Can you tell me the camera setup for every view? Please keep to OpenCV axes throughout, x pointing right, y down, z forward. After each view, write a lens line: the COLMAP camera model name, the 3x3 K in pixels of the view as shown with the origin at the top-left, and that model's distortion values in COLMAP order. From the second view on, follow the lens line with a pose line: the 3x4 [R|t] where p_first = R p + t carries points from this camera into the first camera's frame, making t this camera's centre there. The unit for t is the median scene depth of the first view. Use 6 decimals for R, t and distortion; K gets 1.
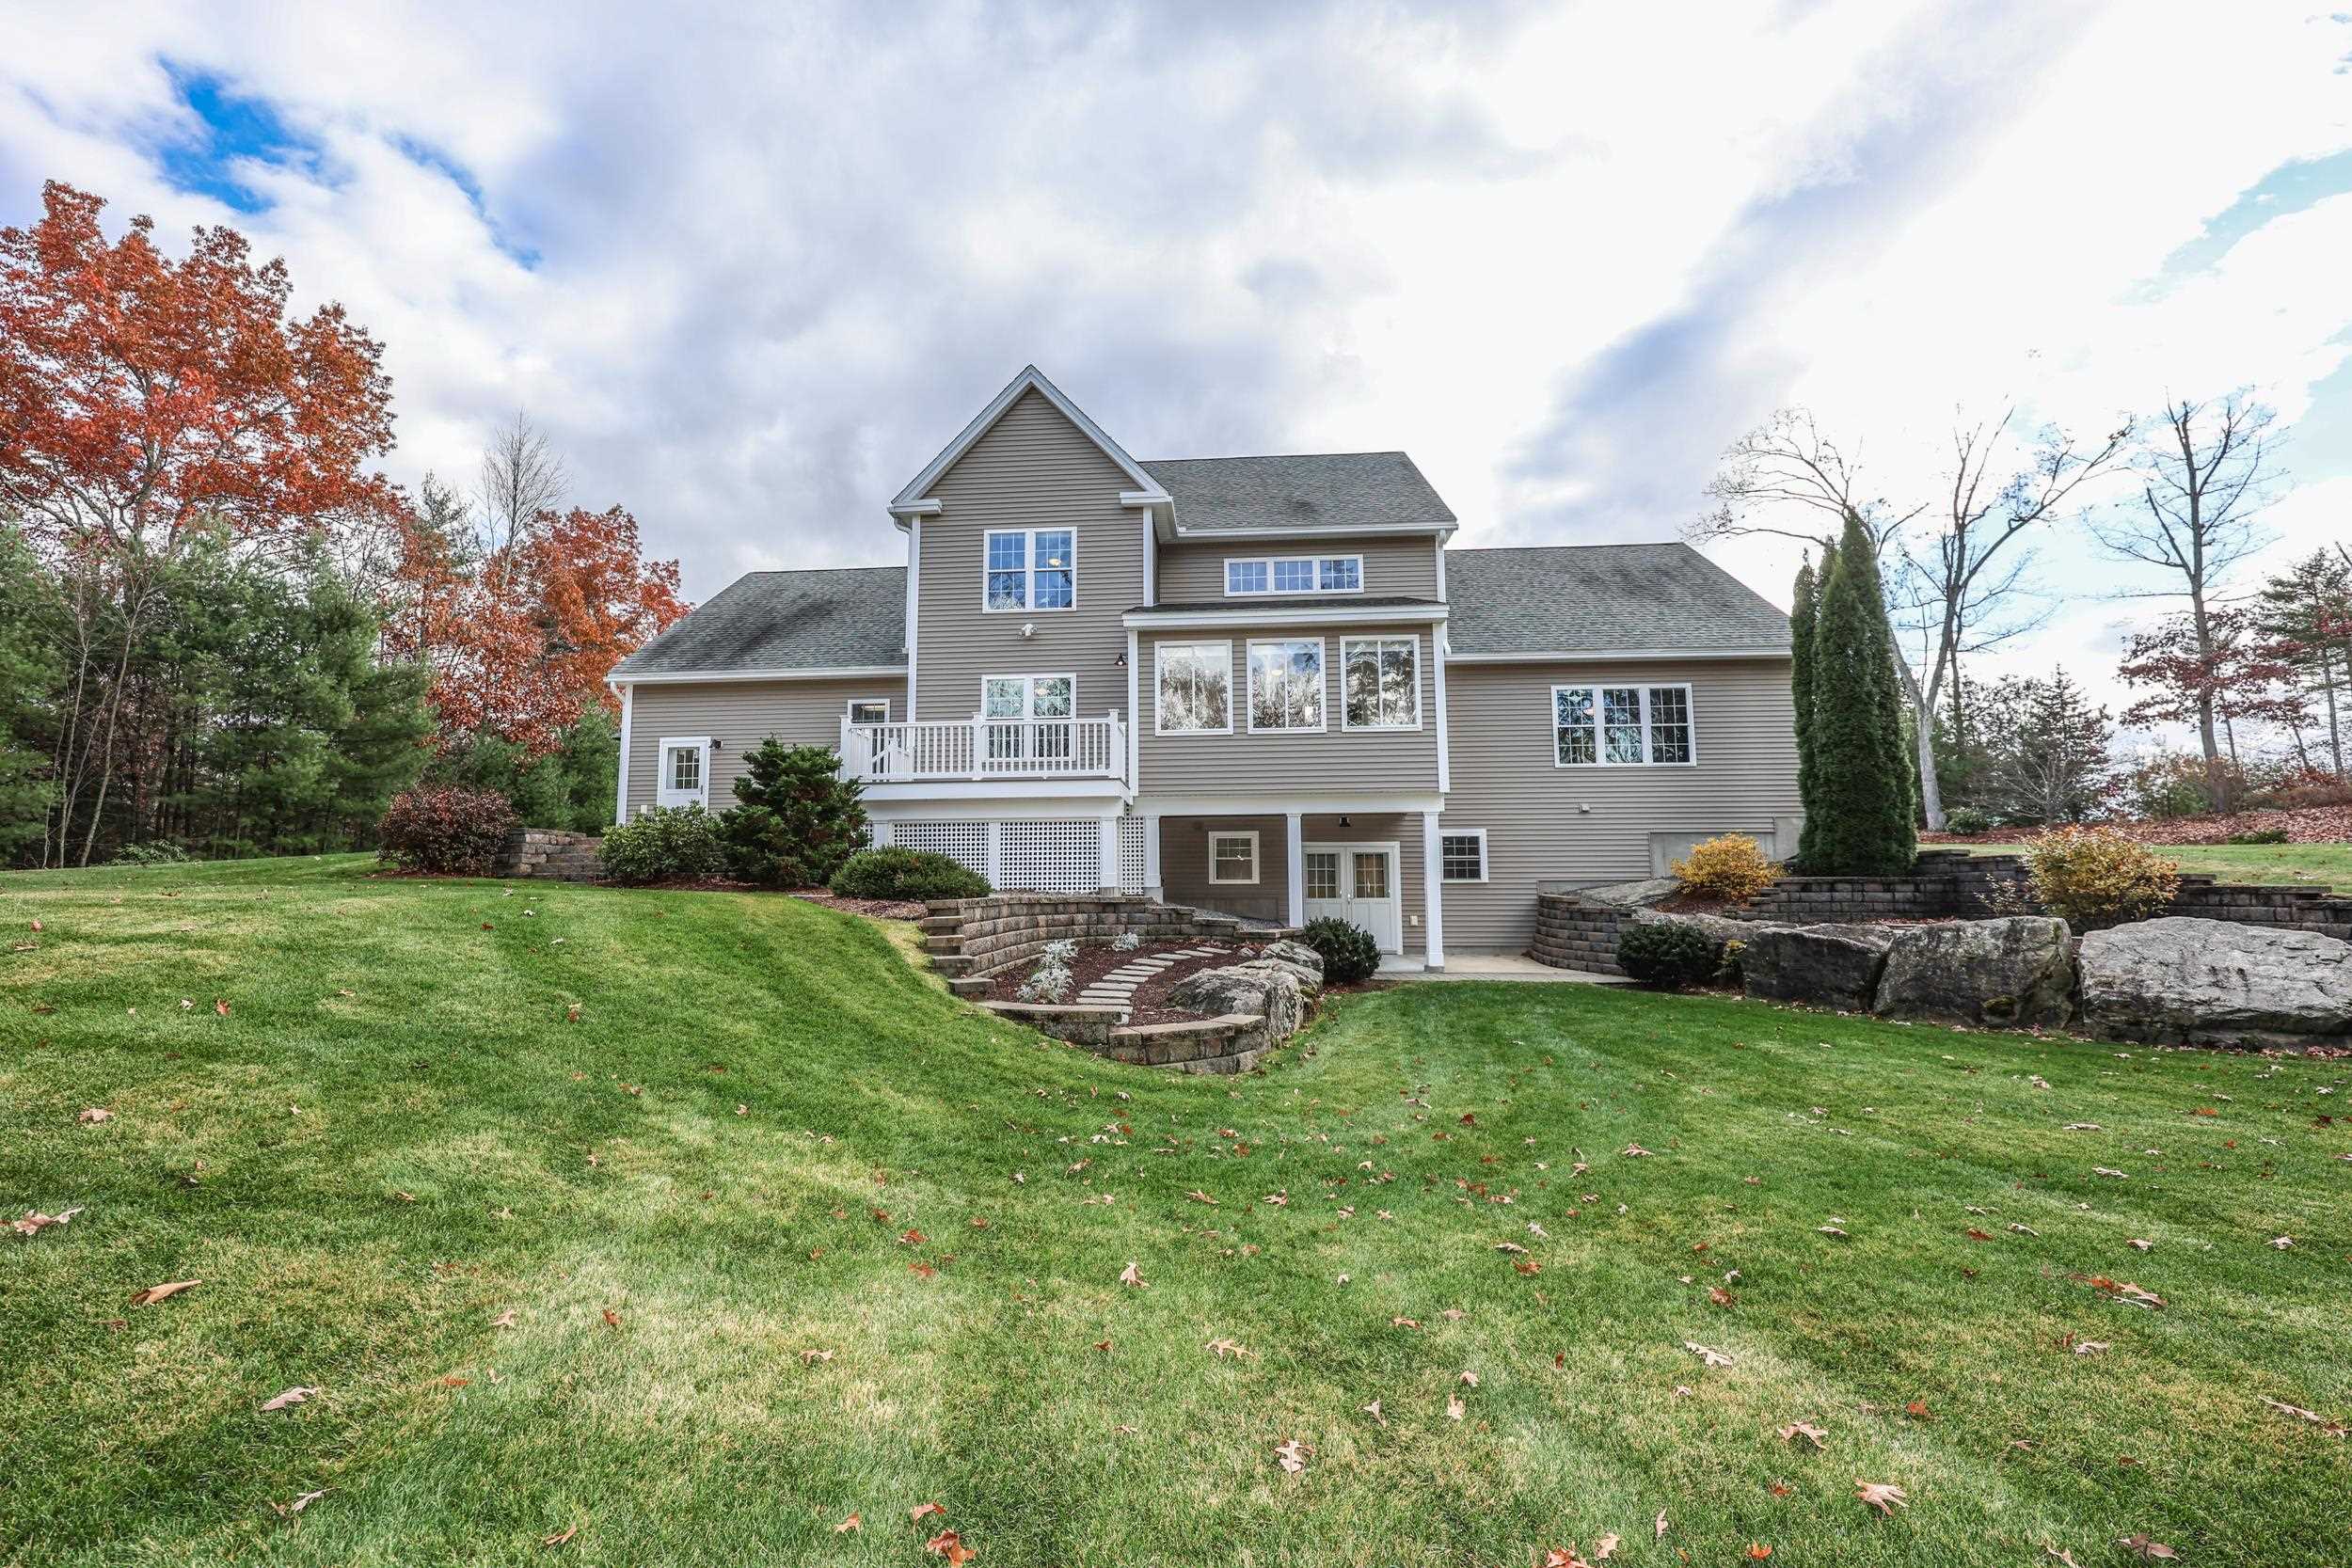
lens RADIAL K [[958.5, 0, 1167.8], [0, 958.5, 790.3], [0, 0, 1]] dist [0.000145, 0.000385]
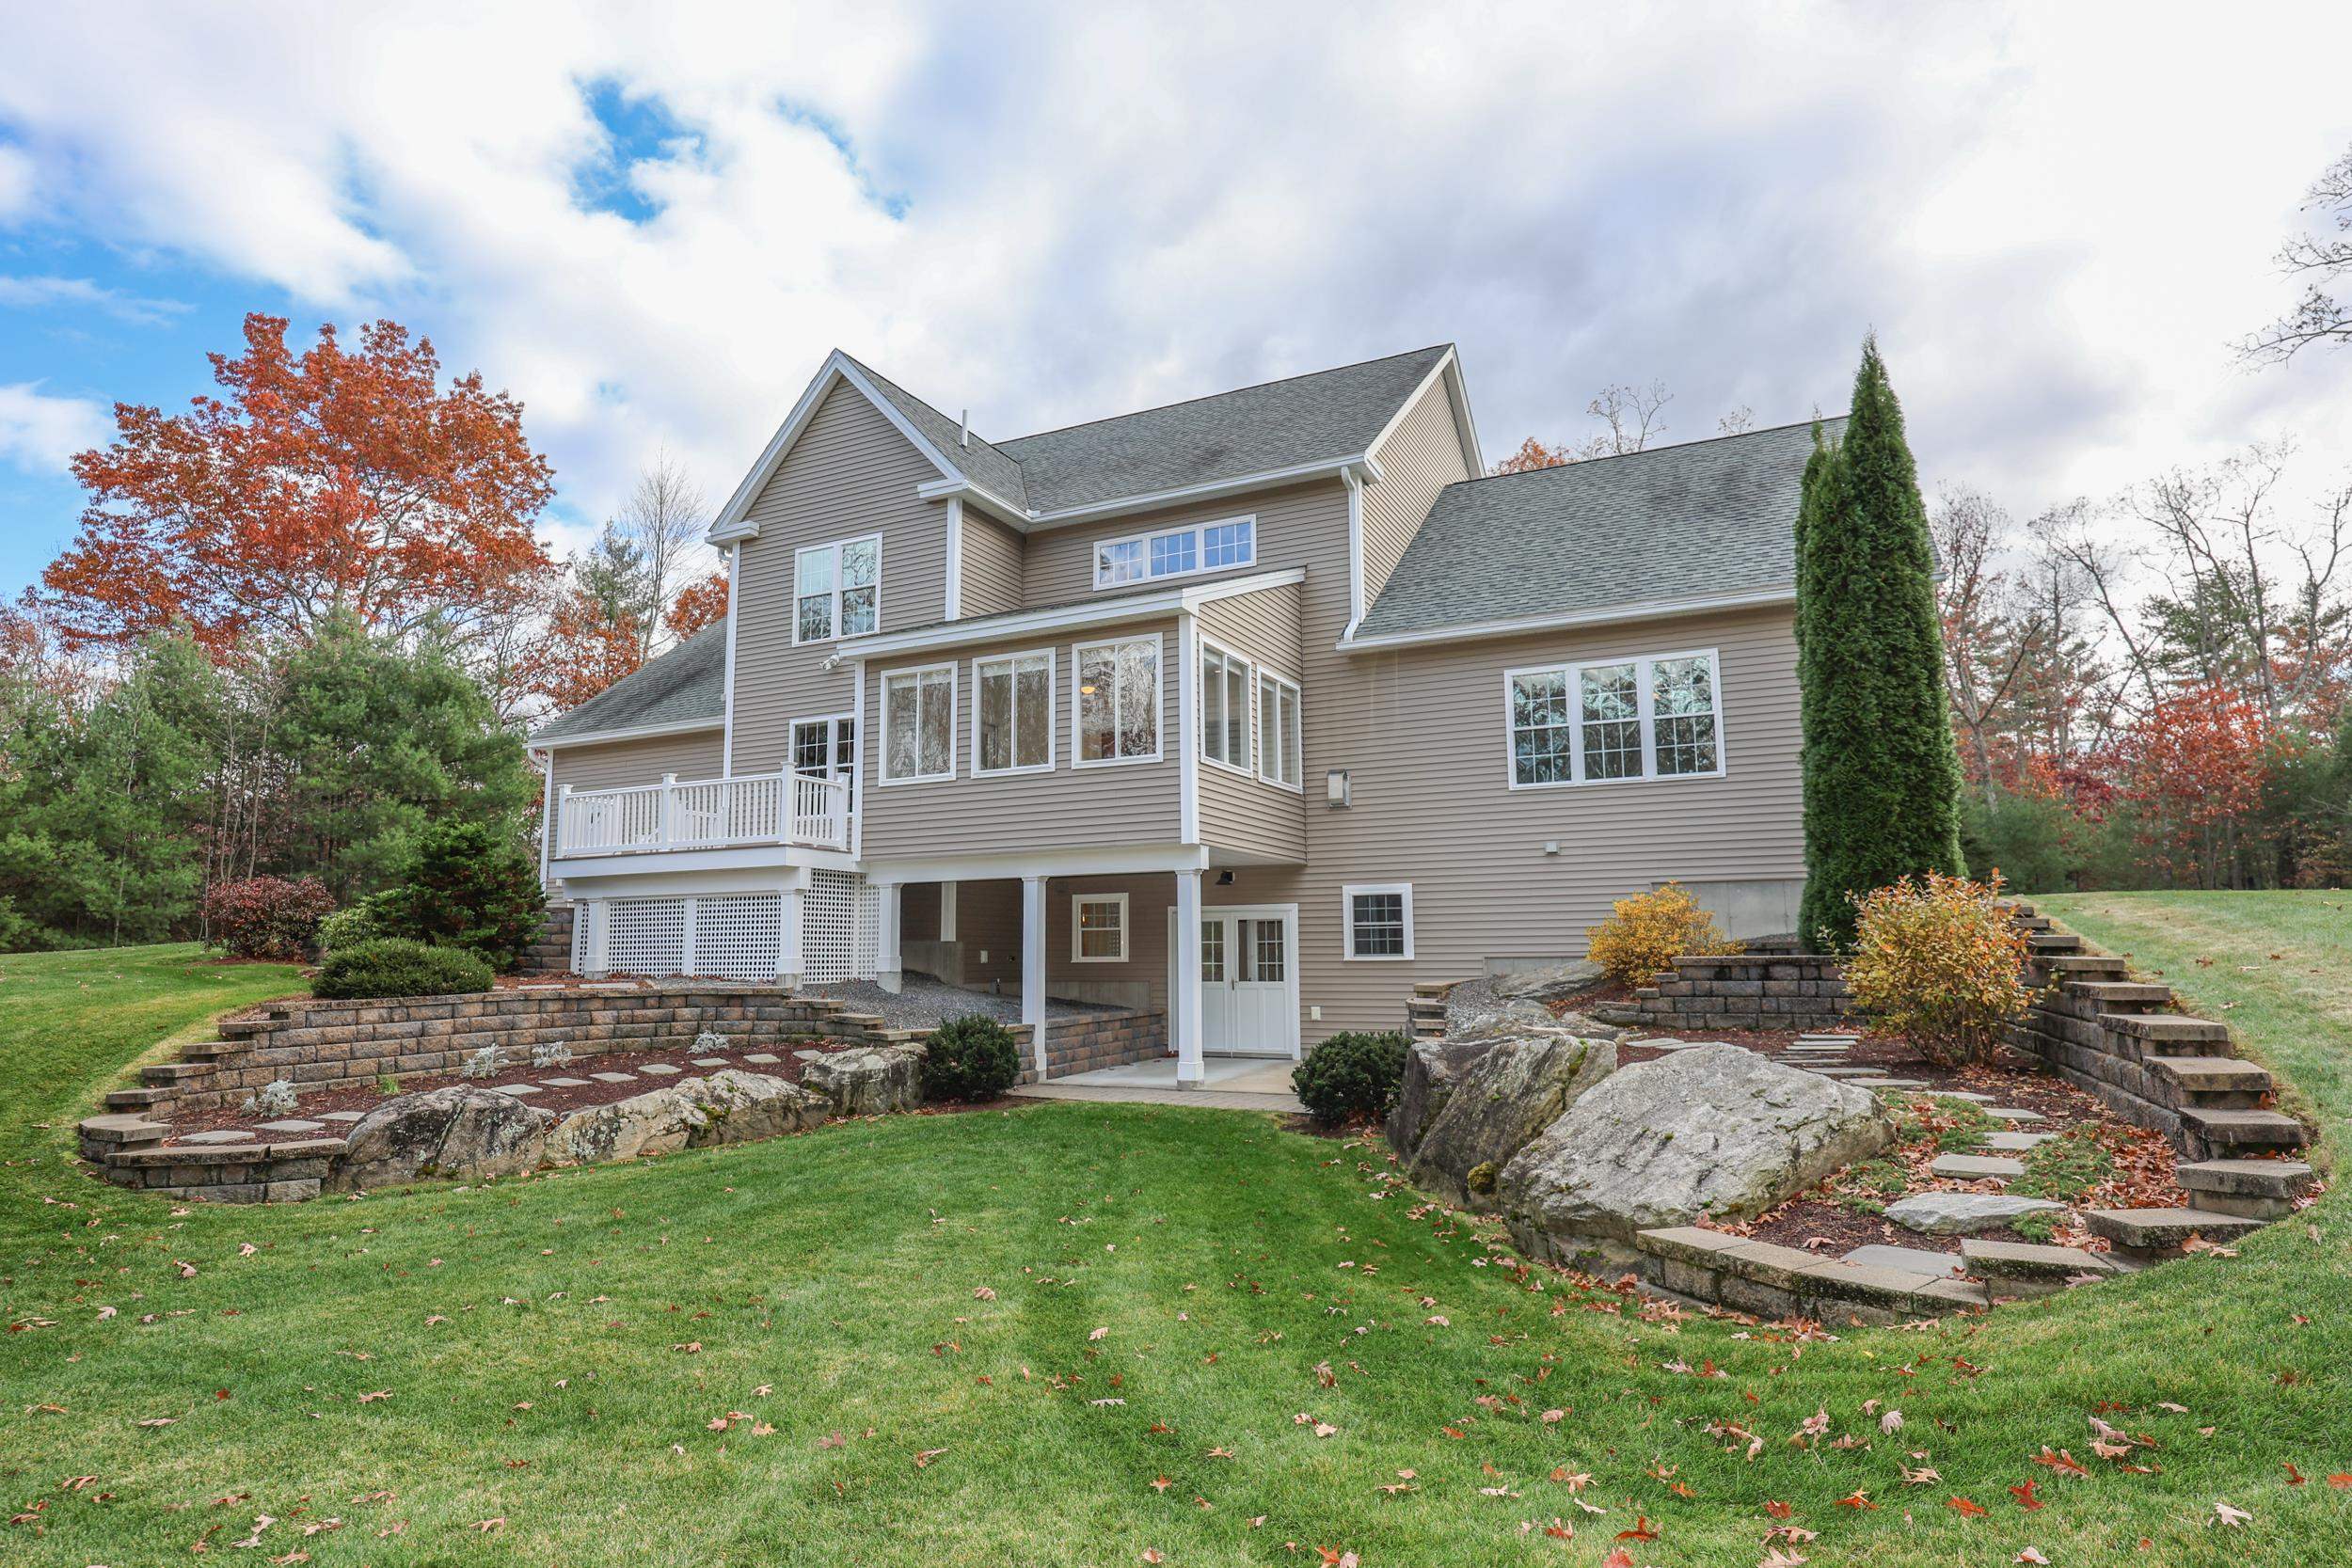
lens RADIAL K [[1299.9, 0, 1176.0], [0, 1299.9, 784.0], [0, 0, 1]] dist [0.003212, 0.000345]
pose [[0.924019, -0.055007, -0.378369, 0.536814], [0.047303, 0.998441, -0.029633, -0.011965], [0.379409, 0.009484, 0.925180, 0.056194]]
